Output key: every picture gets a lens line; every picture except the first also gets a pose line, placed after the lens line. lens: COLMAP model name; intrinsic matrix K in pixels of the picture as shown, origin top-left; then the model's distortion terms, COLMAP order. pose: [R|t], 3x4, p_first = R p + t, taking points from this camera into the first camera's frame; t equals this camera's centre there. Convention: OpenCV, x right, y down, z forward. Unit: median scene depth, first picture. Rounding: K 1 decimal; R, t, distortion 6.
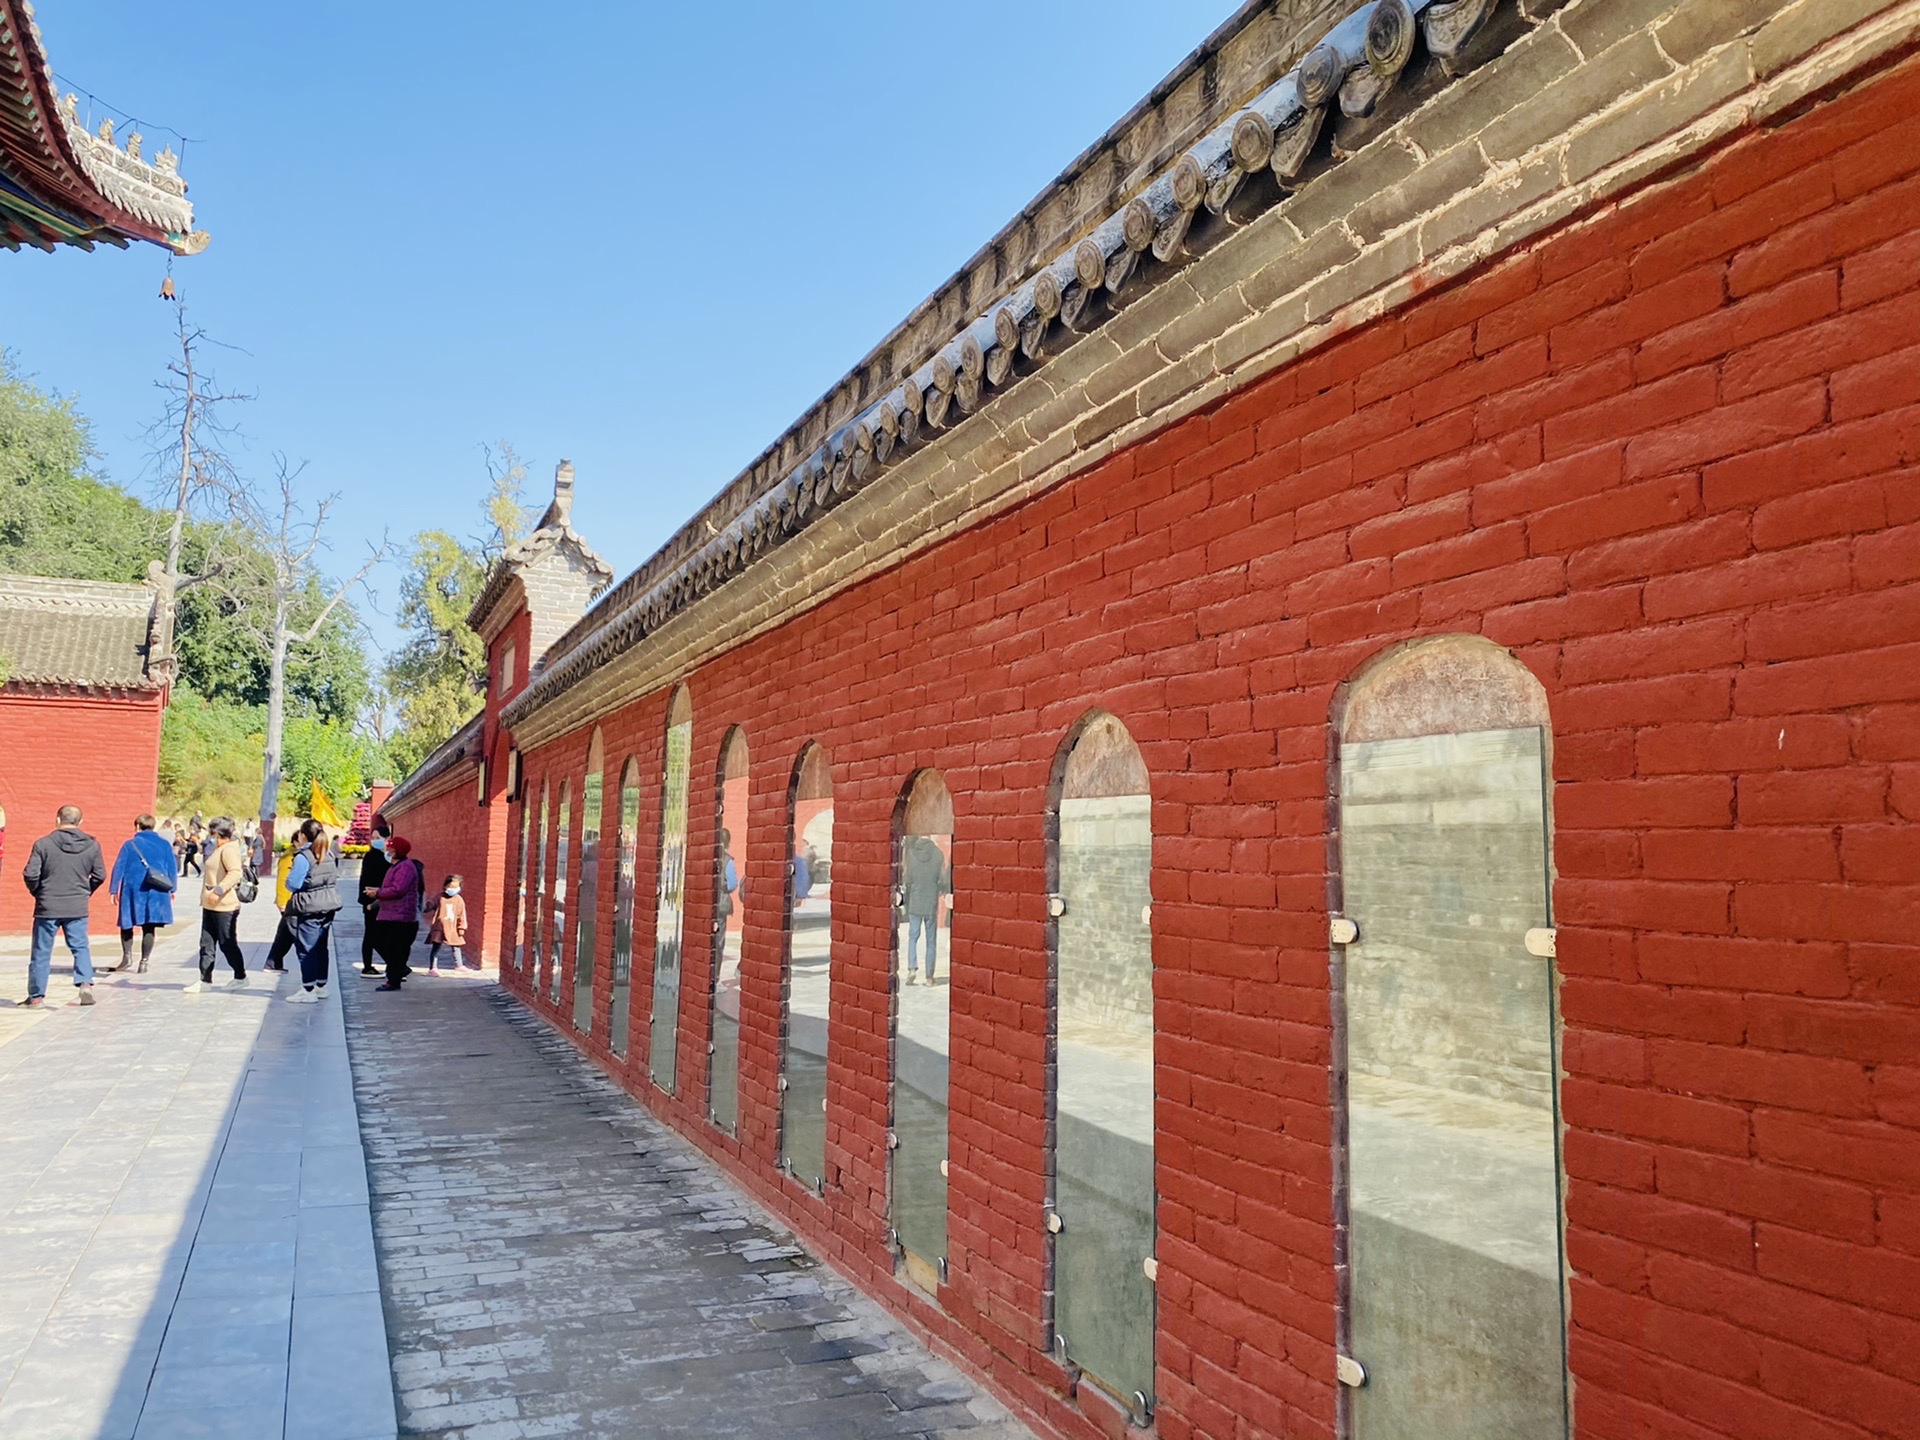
lens RADIAL K [[1465.1, 0, 961.8], [0, 1465.1, 693.8], [0, 0, 1]] dist [-0.007314, 0.014224]
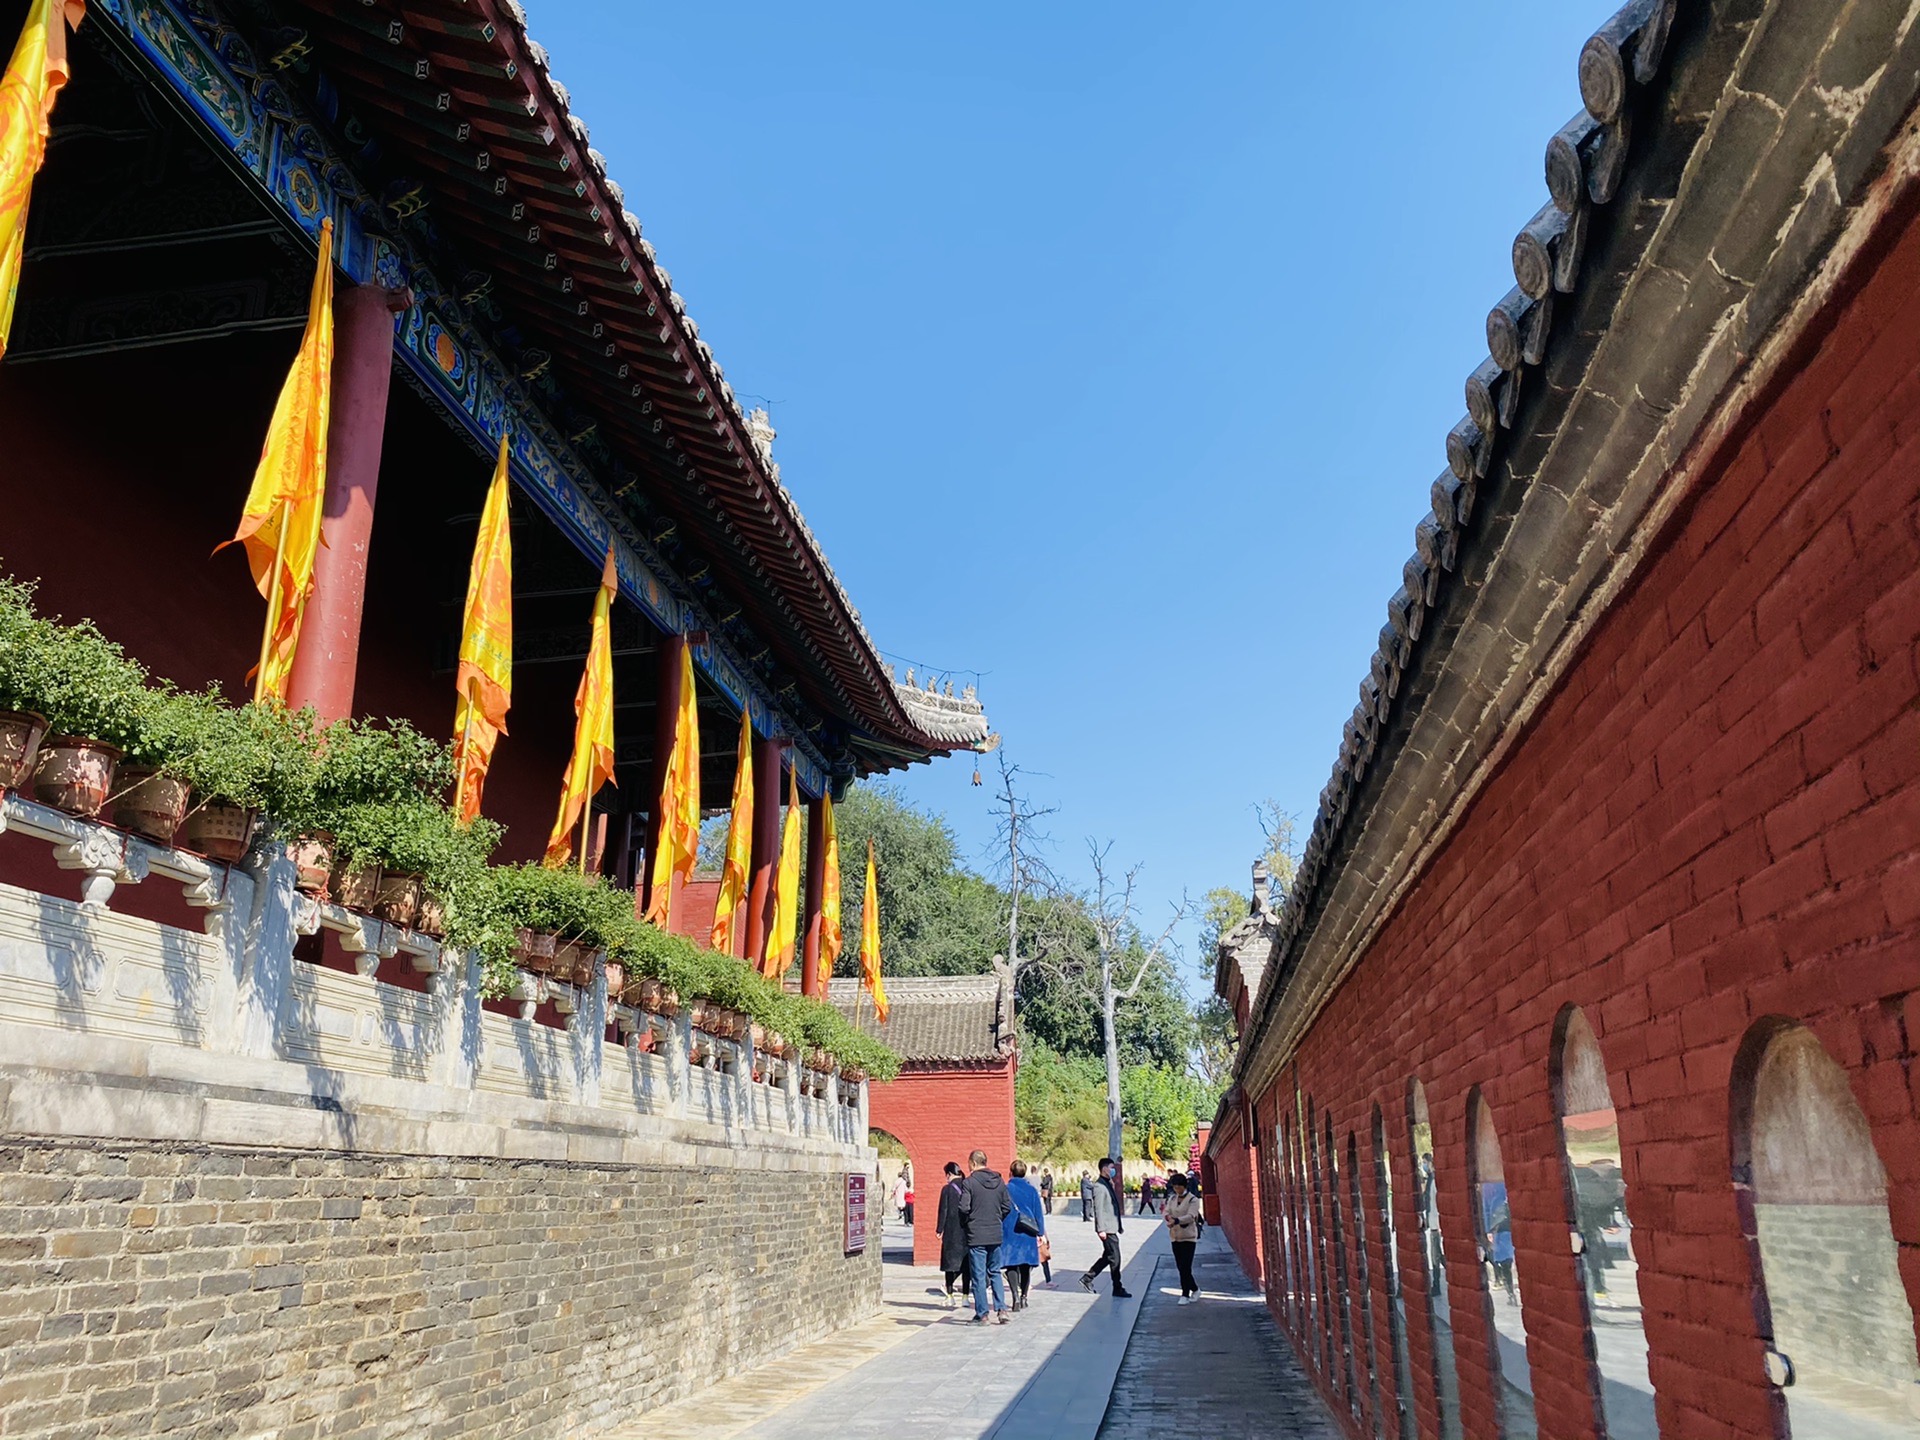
lens RADIAL K [[1468.4, 0, 959.0], [0, 1468.4, 721.3], [0, 0, 1]] dist [0.074951, 0.000882]
pose [[0.849351, -0.179905, -0.496222, 0.082507], [0.078978, 0.972854, -0.217527, -0.010624], [0.521886, 0.145567, 0.840503, -0.111294]]
